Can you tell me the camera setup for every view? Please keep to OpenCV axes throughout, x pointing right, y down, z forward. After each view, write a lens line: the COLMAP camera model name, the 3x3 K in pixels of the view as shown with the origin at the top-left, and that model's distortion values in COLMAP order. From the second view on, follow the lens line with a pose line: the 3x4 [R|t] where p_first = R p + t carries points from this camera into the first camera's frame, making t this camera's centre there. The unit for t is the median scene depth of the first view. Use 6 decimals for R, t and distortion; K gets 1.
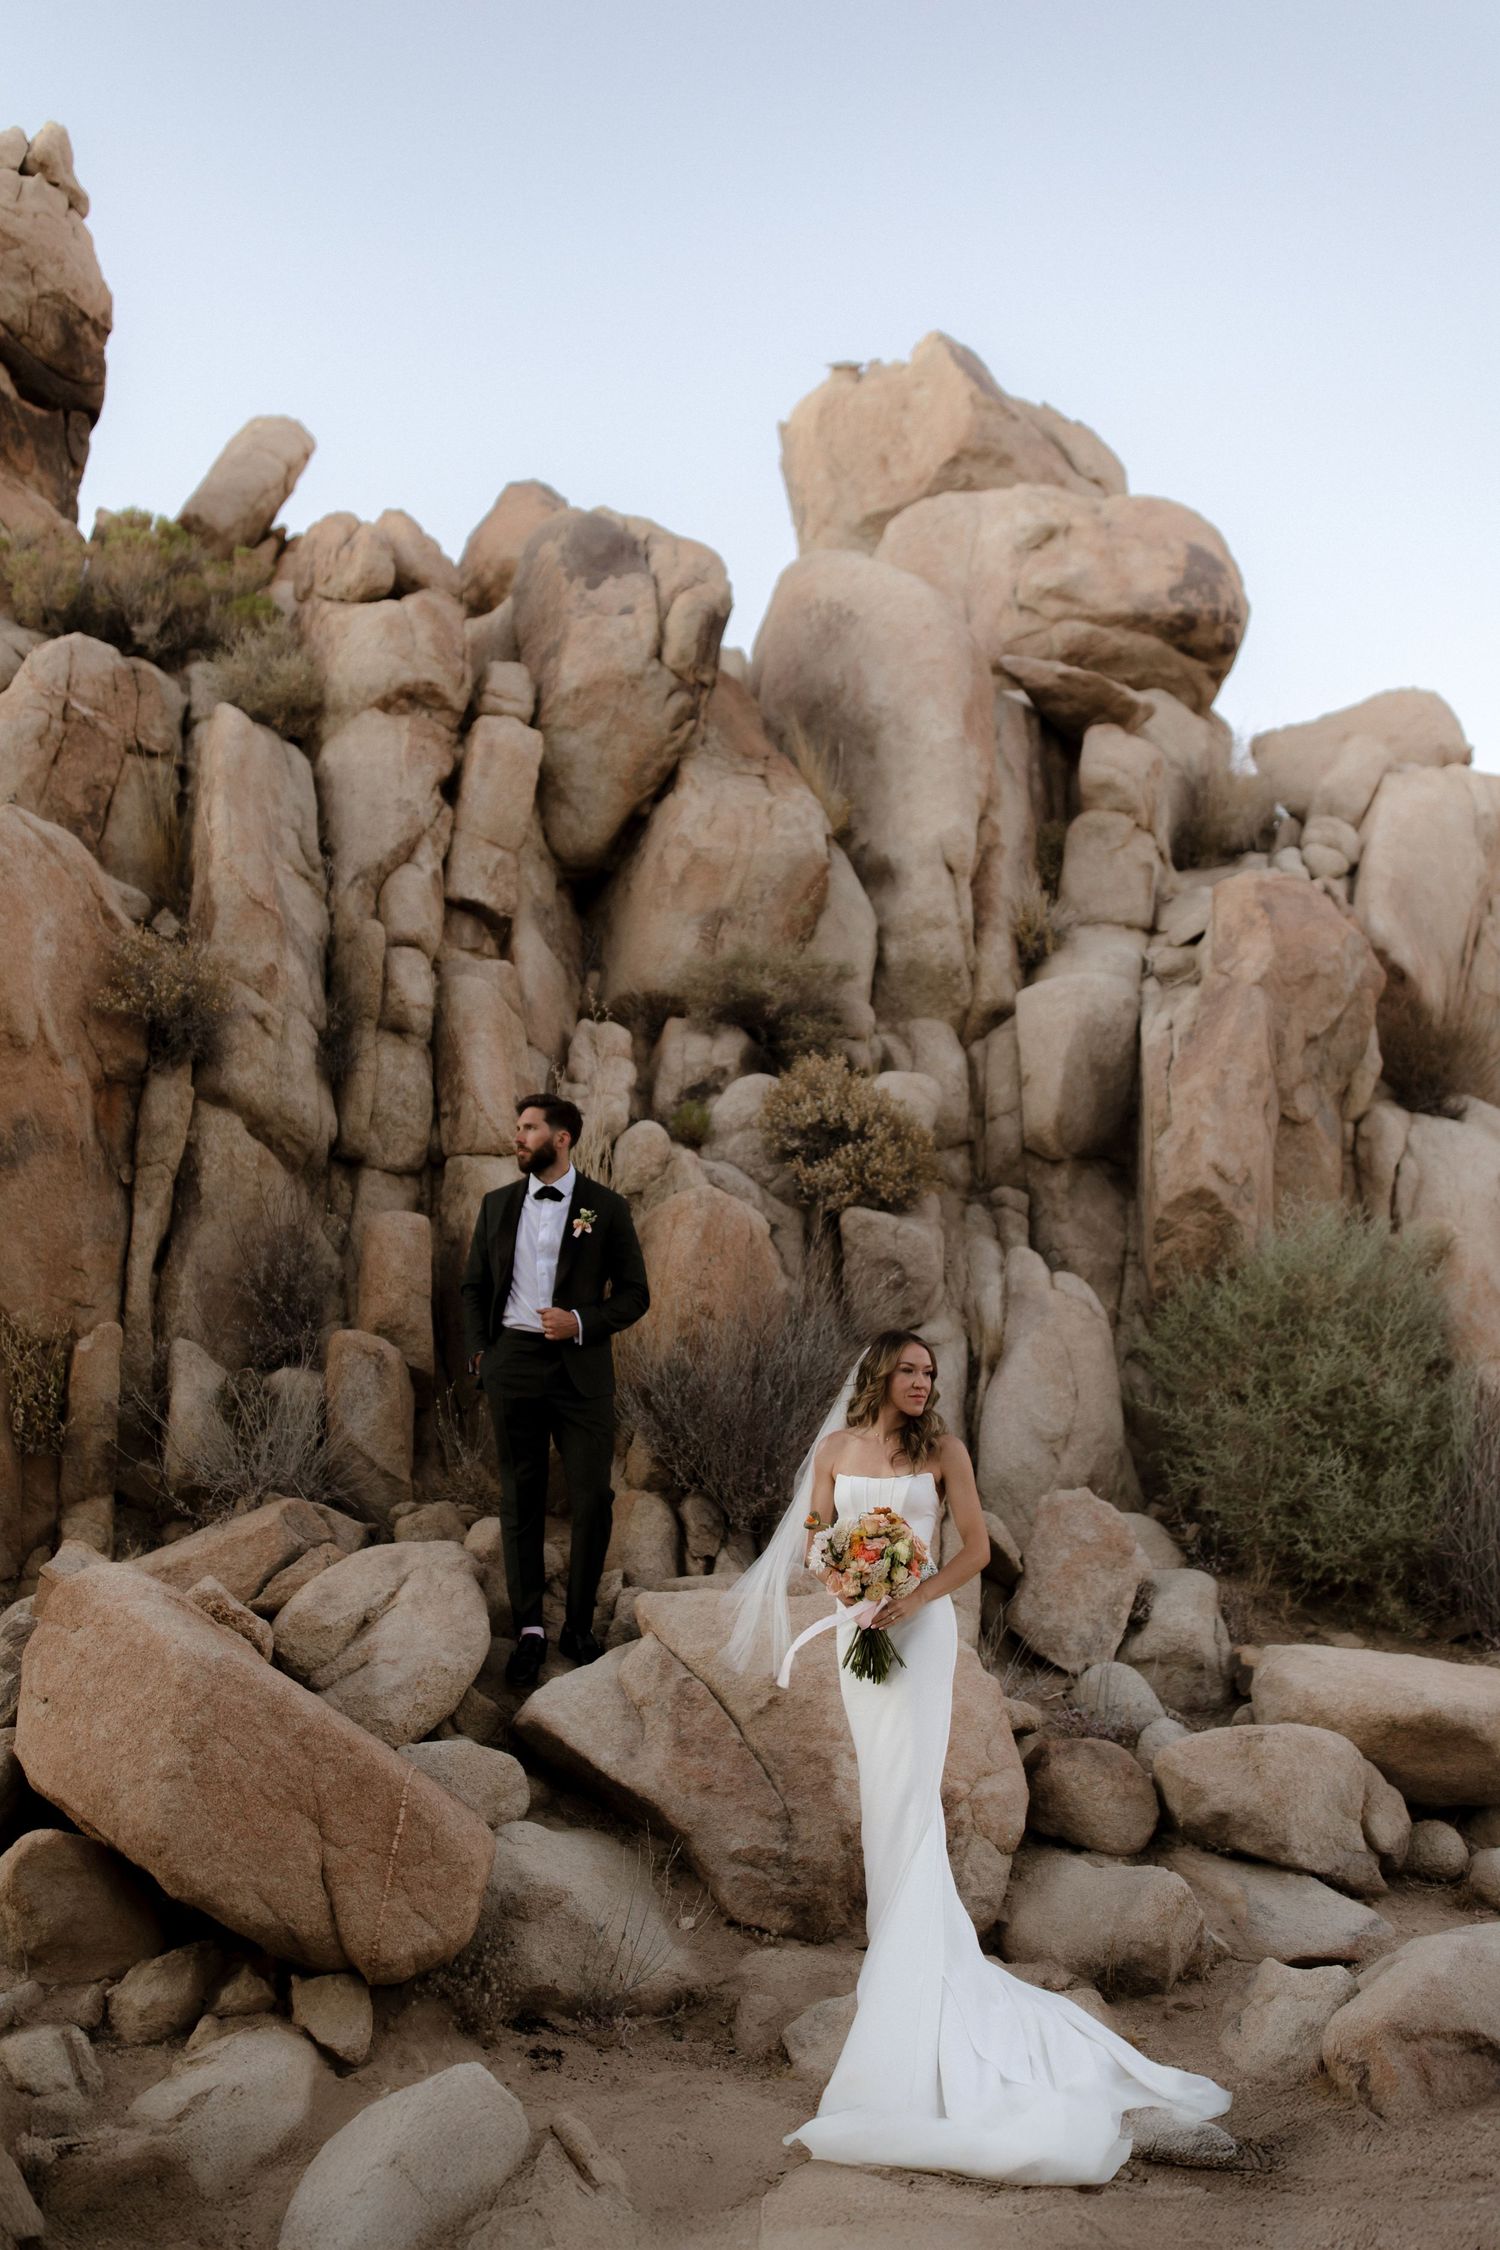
lens RADIAL K [[2191.2, 0, 750.0], [0, 2191.2, 1125.0], [0, 0, 1]] dist [0.020216, -0.026891]
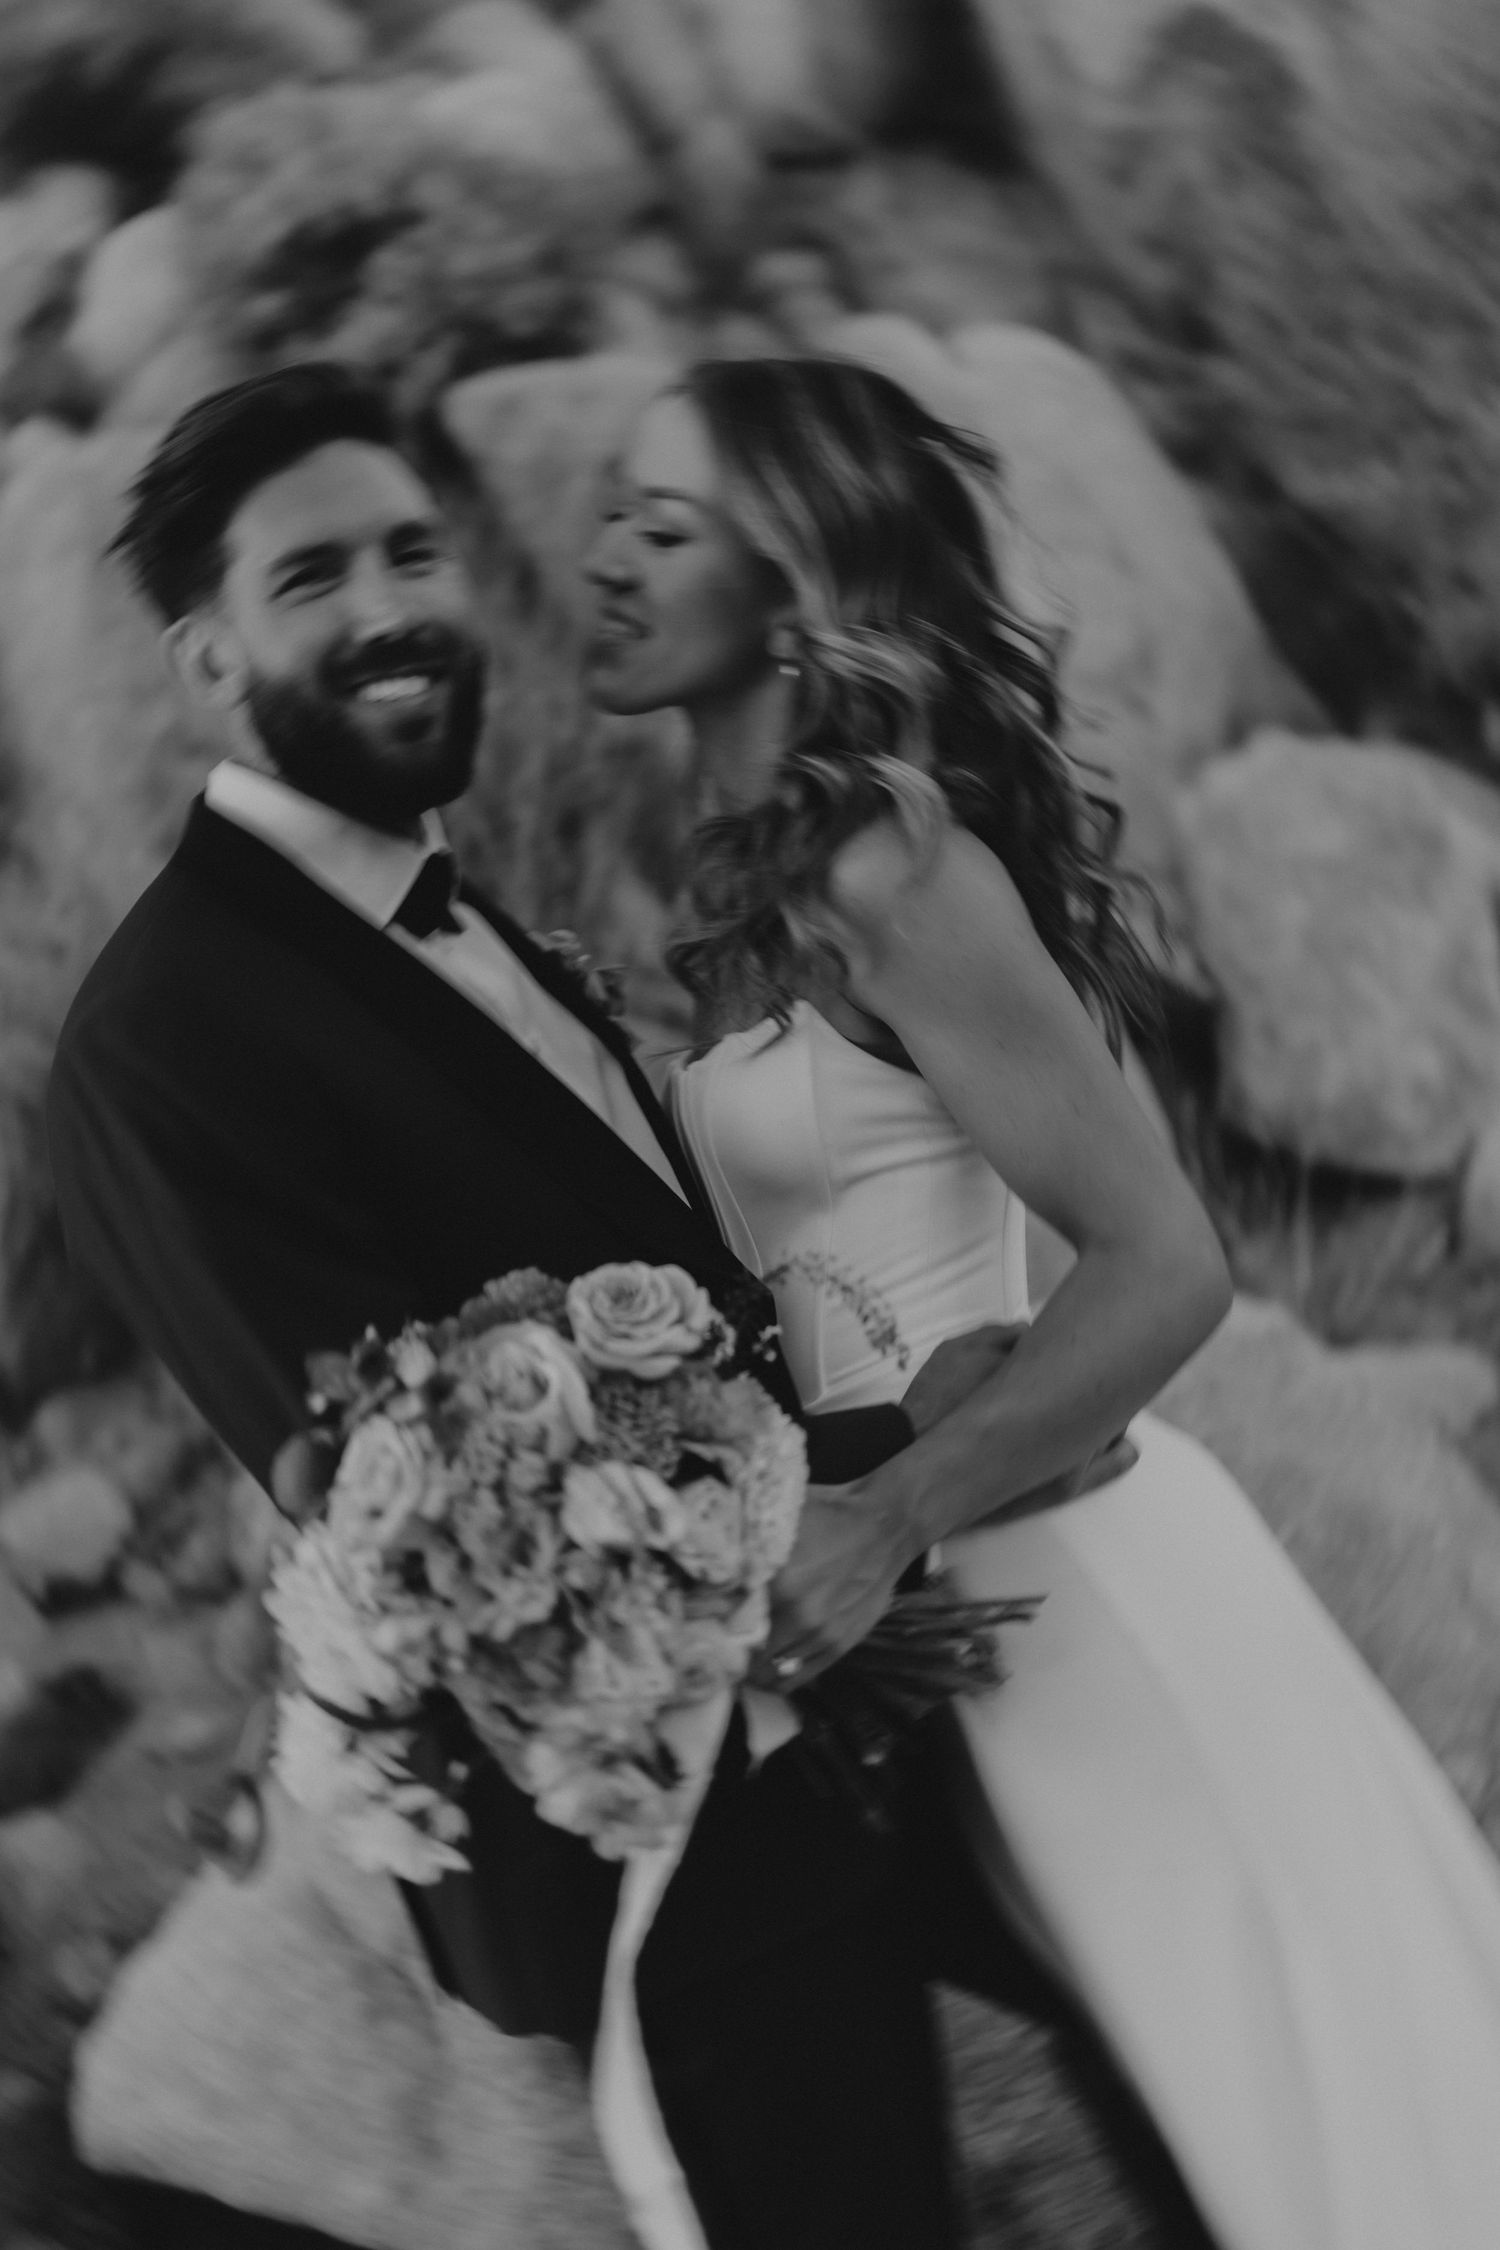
lens RADIAL K [[2212.8, 0, 749.9], [0, 2212.8, 1102.6], [0, 0, 1]] dist [-0.006515, -0.023047]
pose [[0.899535, -0.436828, 0.004315, 0.036307], [0.424069, 0.875549, 0.231472, 0.087259], [-0.104892, -0.206387, 0.972832, 0.577151]]
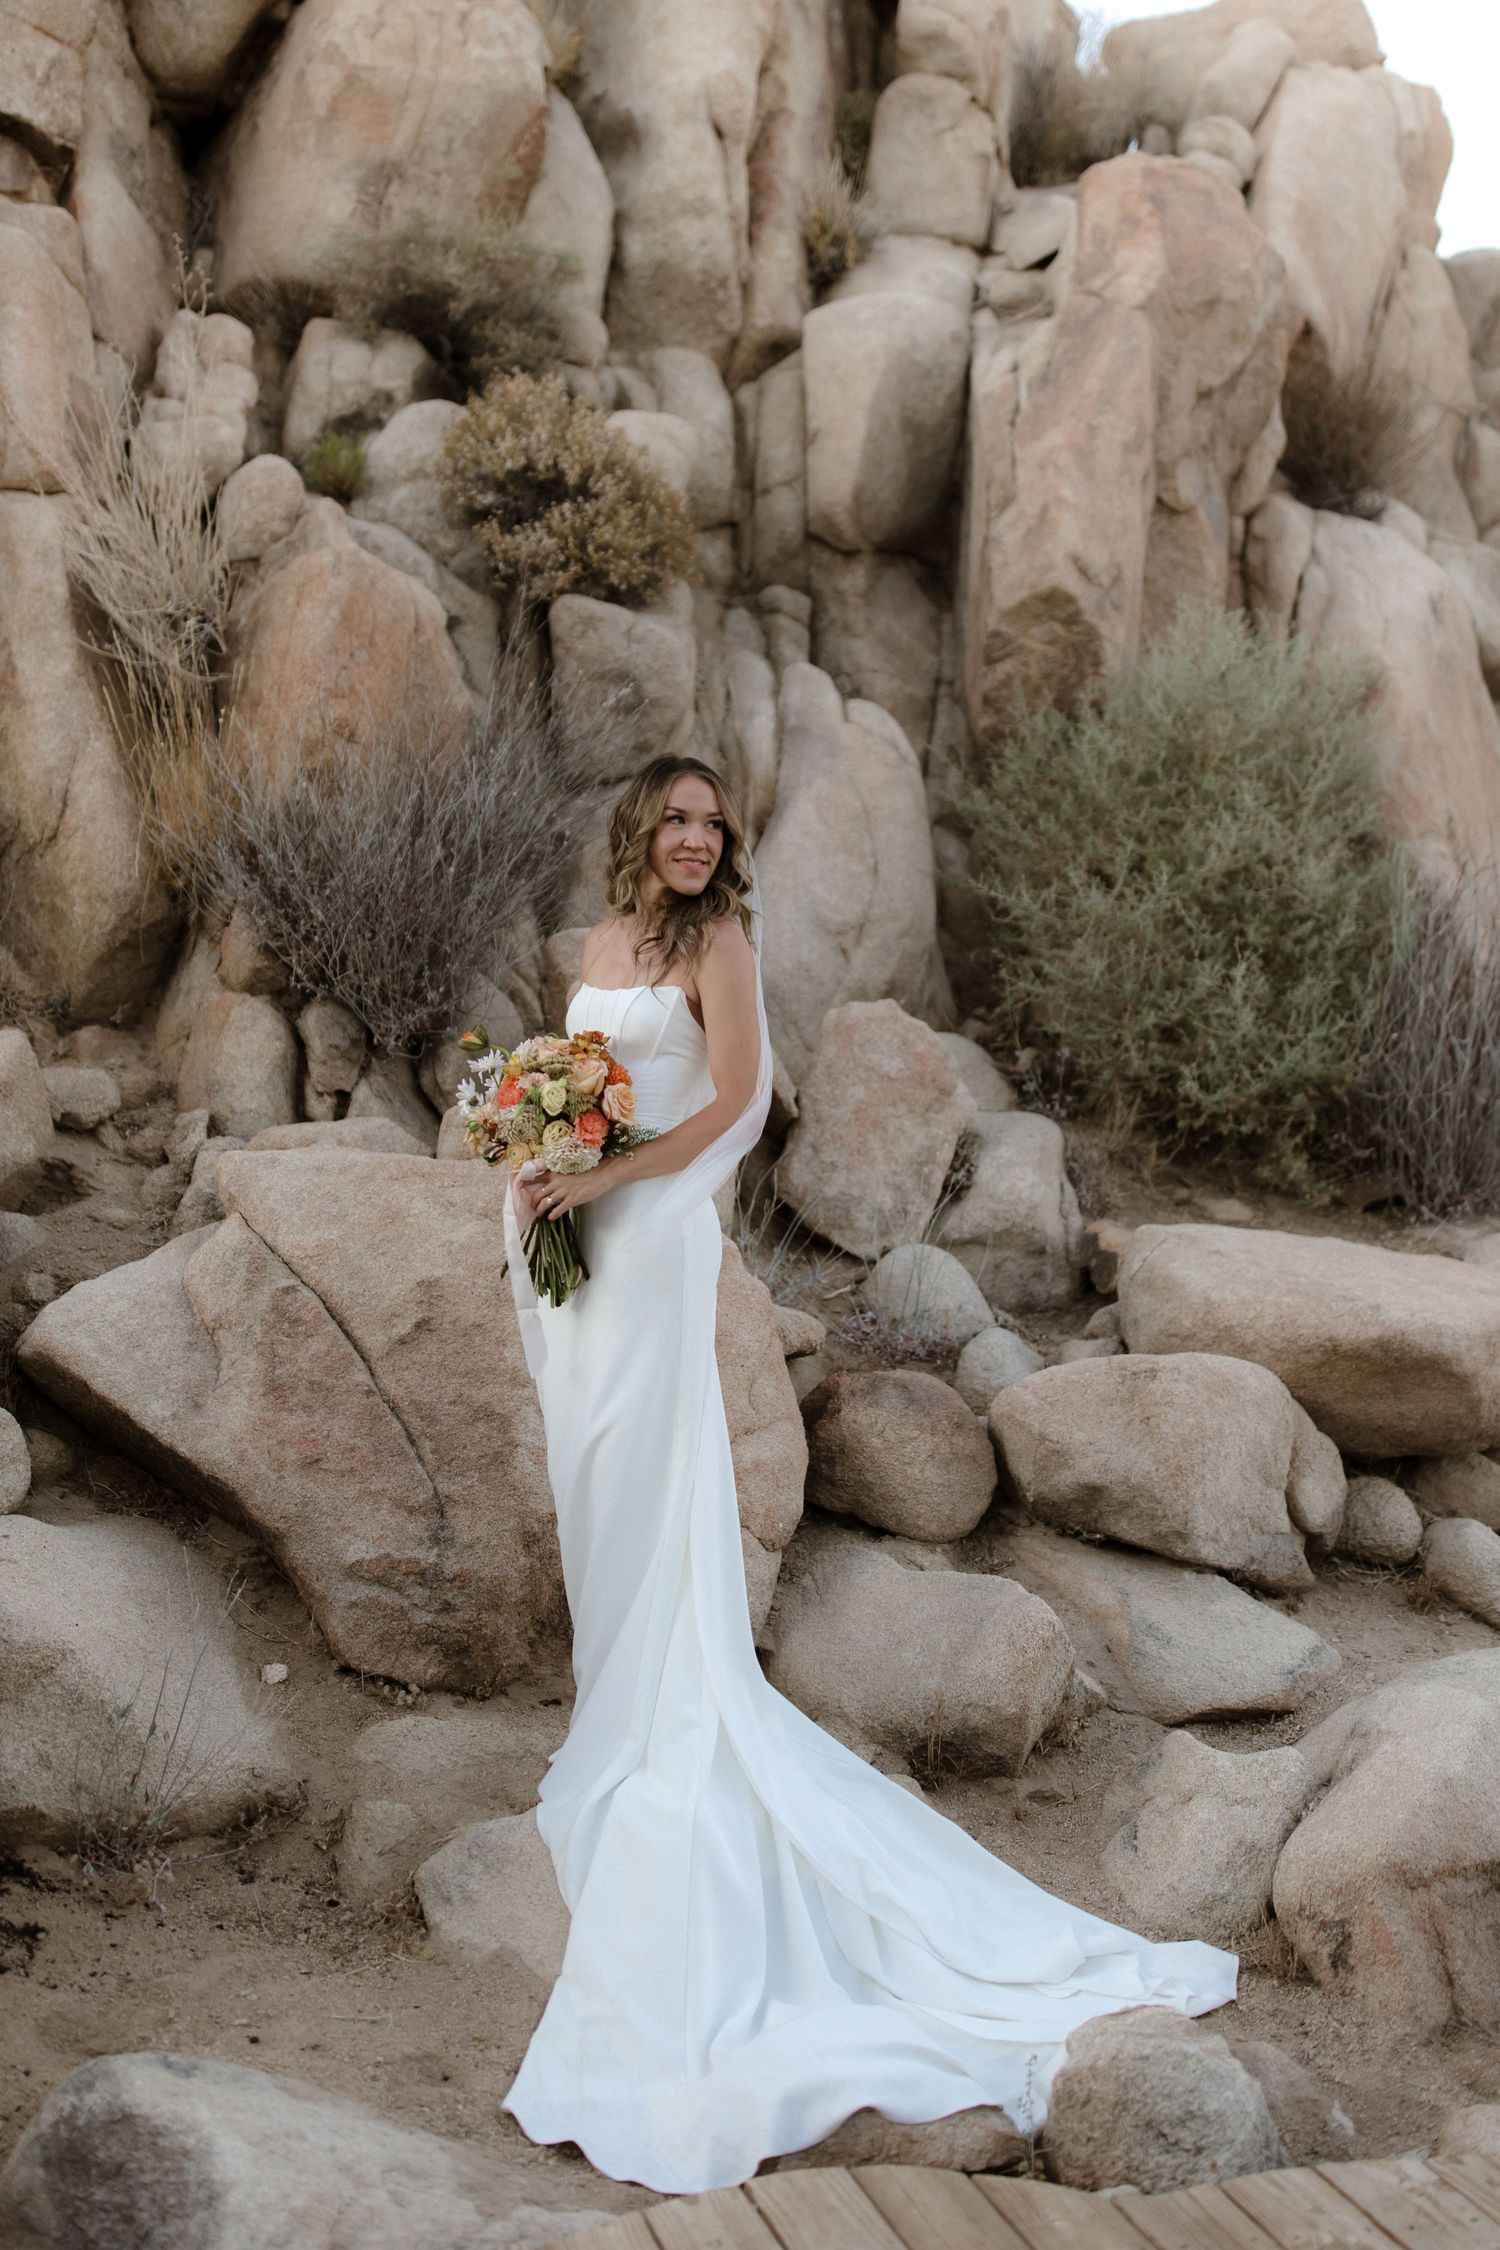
lens RADIAL K [[2215.8, 0, 722.0], [0, 2215.8, 991.4], [0, 0, 1]] dist [0.013910, -0.001749]
pose [[0.993146, 0.016985, 0.115642, 0.016625], [-0.036522, 0.984940, 0.168995, 0.042679], [-0.111030, -0.172060, 0.978809, 0.296214]]
